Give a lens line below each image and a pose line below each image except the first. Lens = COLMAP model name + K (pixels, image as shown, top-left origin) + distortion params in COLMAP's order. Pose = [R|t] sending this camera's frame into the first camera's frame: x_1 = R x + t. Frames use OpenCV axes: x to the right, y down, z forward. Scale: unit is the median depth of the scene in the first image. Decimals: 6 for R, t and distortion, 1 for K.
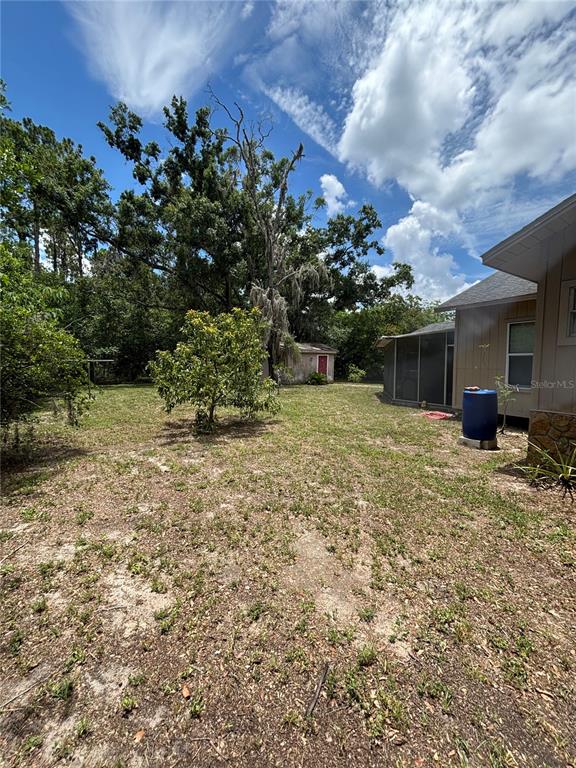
lens RADIAL K [[309.5, 0, 288.9], [0, 309.5, 384.5], [0, 0, 1]] dist [0.000788, 0.000374]
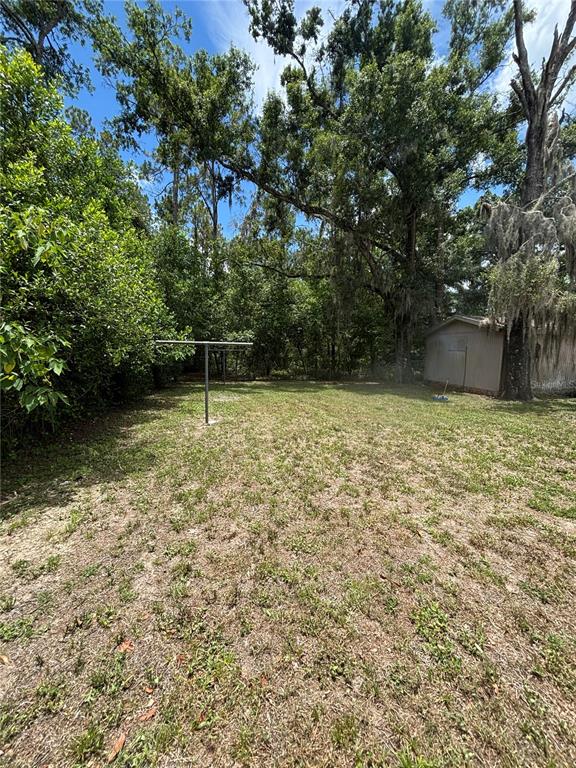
lens RADIAL K [[309.5, 0, 288.9], [0, 309.5, 384.5], [0, 0, 1]] dist [0.000788, 0.000374]
pose [[0.928912, 0.050890, -0.366788, -0.210346], [-0.039276, 0.998464, 0.039065, -0.028594], [0.368213, -0.021882, 0.929484, 0.366610]]
